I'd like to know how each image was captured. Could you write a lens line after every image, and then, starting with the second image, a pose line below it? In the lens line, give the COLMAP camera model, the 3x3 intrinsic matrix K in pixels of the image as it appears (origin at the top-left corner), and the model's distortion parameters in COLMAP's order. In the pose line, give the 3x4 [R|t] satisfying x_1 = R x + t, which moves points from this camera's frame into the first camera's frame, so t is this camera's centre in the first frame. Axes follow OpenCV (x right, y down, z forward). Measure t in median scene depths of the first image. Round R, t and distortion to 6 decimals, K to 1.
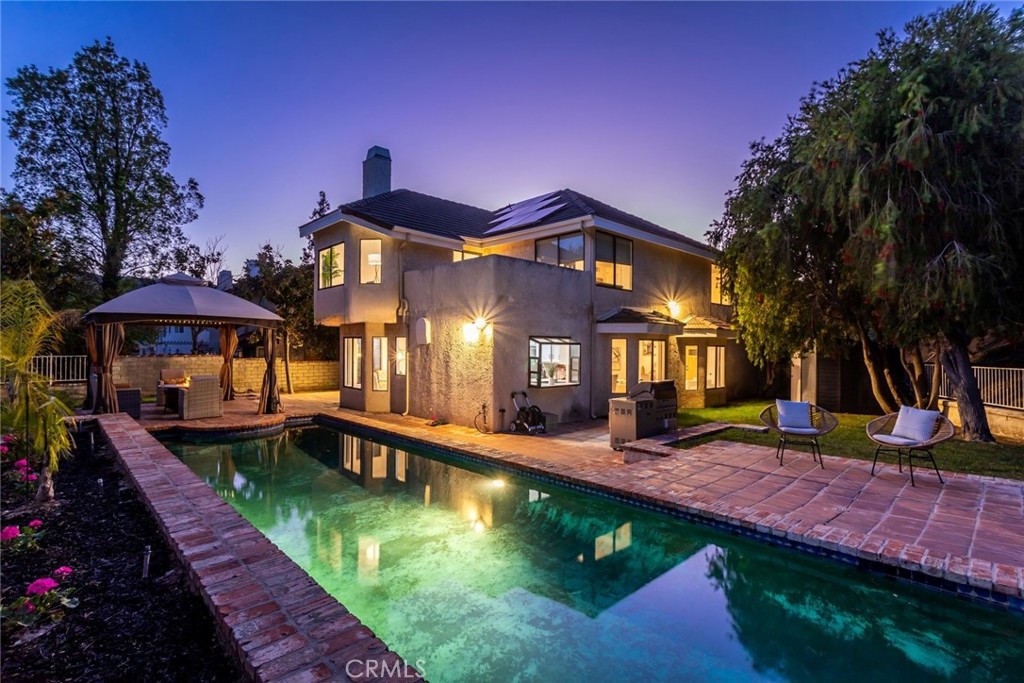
lens RADIAL K [[489.4, 0, 506.5], [0, 489.4, 341.1], [0, 0, 1]] dist [0.003032, -0.000427]
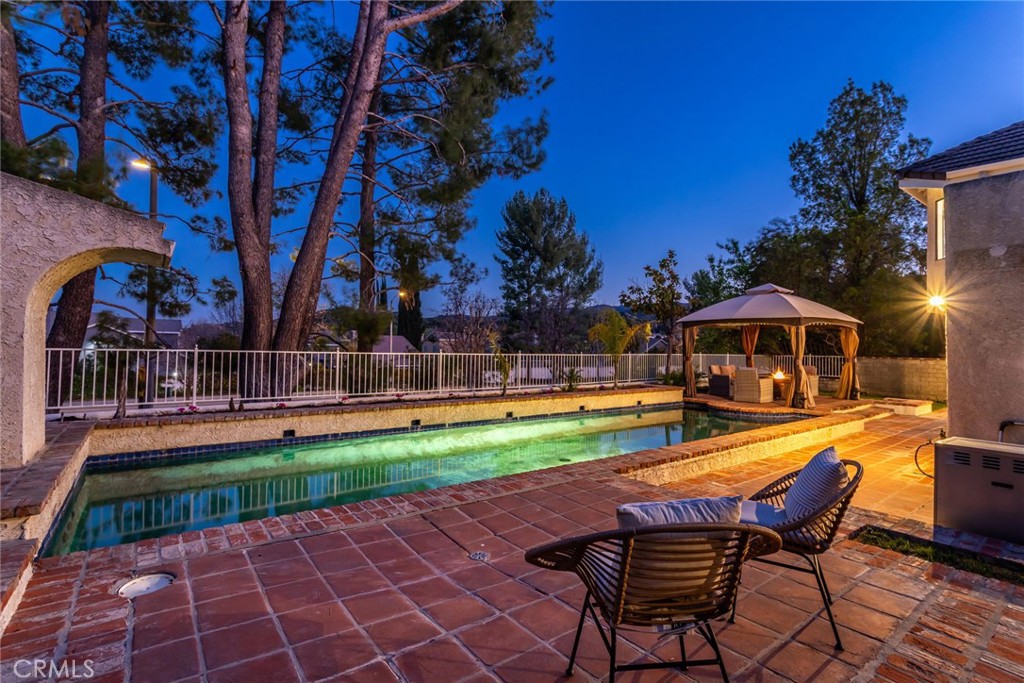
lens RADIAL K [[489.4, 0, 506.1], [0, 489.4, 342.4], [0, 0, 1]] dist [0.003032, -0.000427]
pose [[-0.129577, -0.017166, -0.991421, 1.628350], [-0.009321, 0.999827, -0.016093, 0.079699], [0.991526, 0.007156, -0.129715, 1.361684]]
